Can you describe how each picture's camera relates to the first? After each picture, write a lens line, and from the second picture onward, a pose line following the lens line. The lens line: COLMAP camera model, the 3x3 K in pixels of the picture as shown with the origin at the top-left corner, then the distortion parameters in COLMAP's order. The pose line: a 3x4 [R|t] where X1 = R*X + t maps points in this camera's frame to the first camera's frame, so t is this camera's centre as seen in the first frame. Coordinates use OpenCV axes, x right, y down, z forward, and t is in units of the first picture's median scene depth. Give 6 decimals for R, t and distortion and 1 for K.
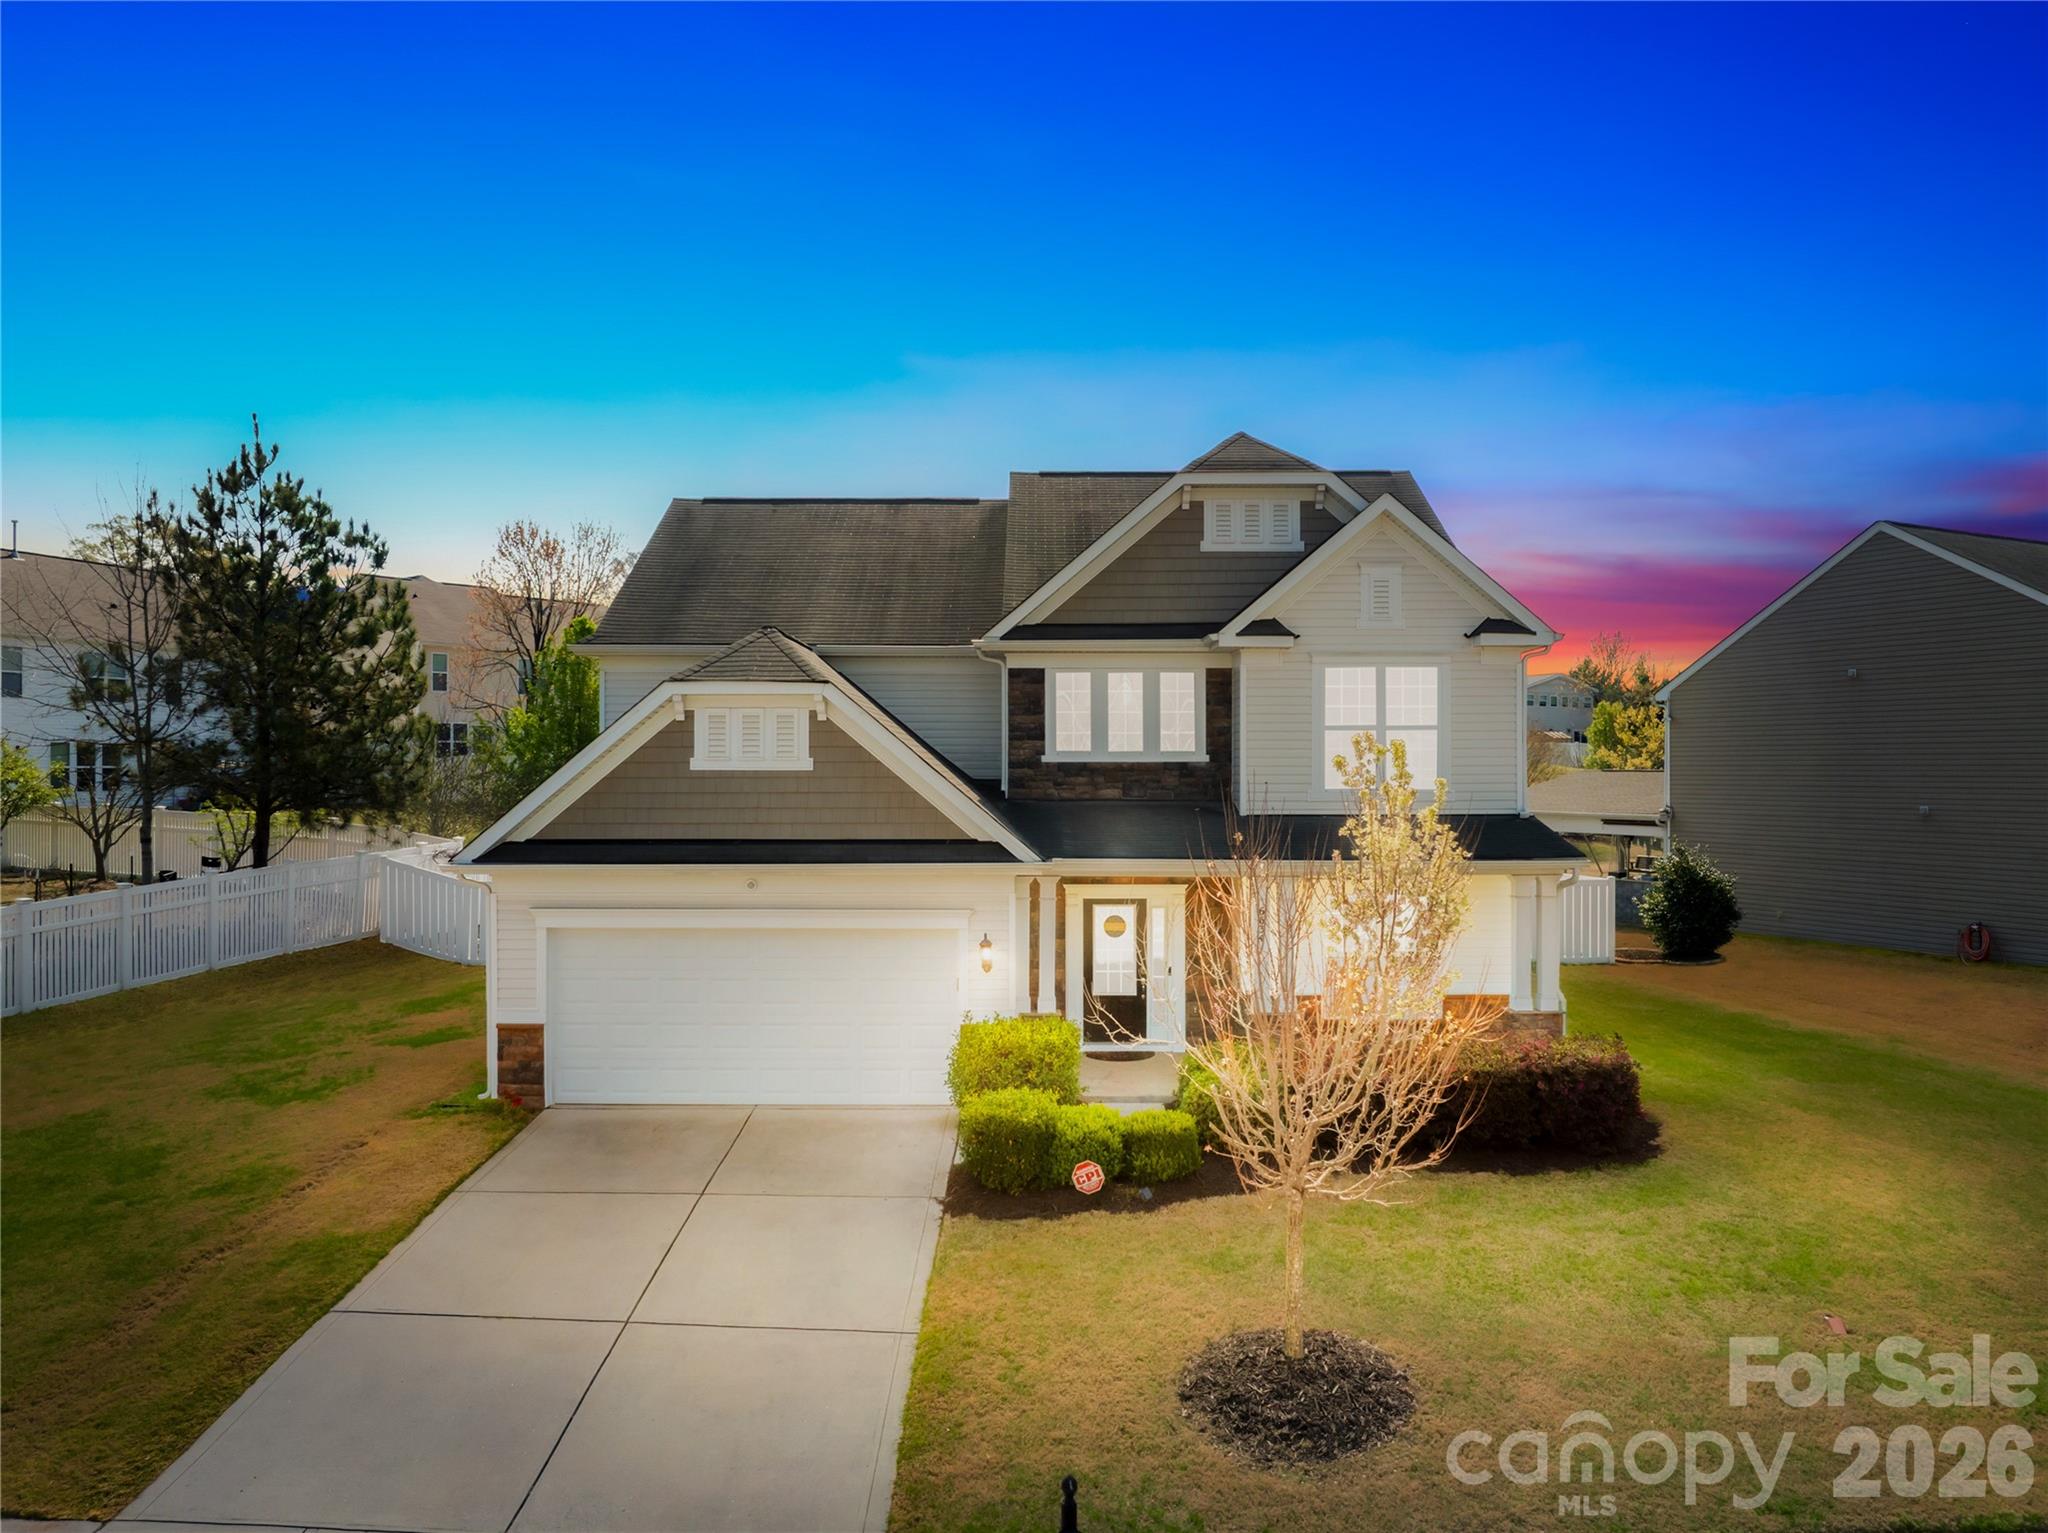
lens RADIAL K [[1407.6, 0, 1034.2], [0, 1407.6, 767.2], [0, 0, 1]] dist [-0.007929, 0.001004]
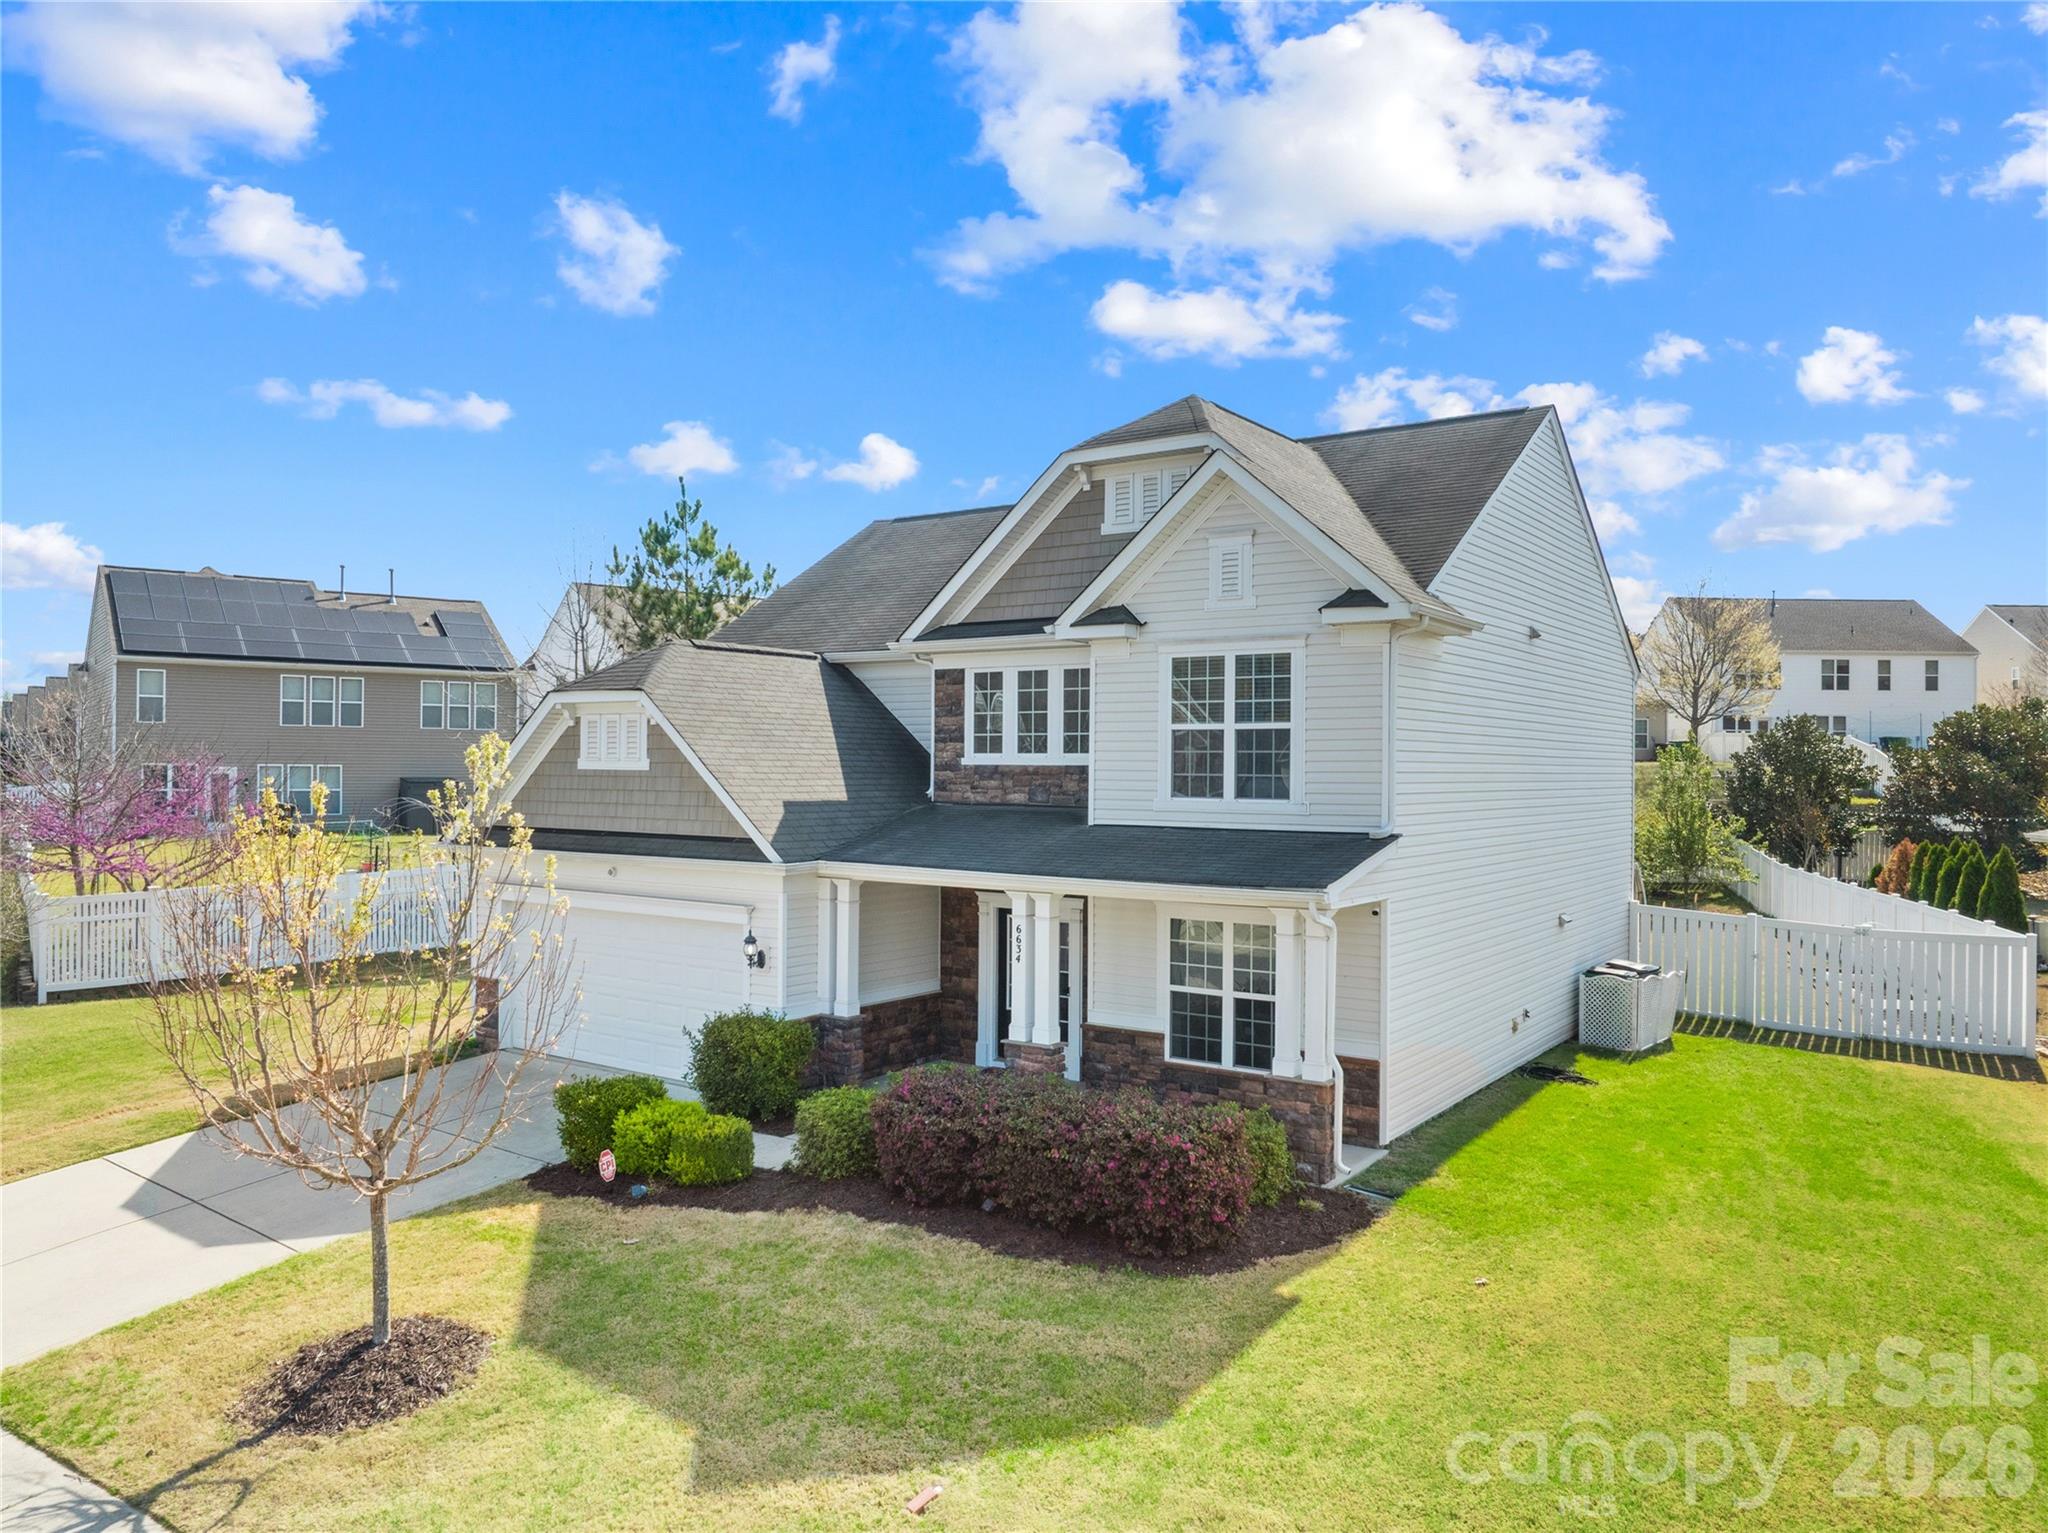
lens RADIAL K [[1407.6, 0, 1030.5], [0, 1407.6, 765.1], [0, 0, 1]] dist [-0.007929, 0.001004]
pose [[0.819700, 0.006091, -0.572760, 0.634348], [-0.007463, 0.999972, -0.000046, -0.003795], [0.572744, 0.004313, 0.819723, 0.235971]]
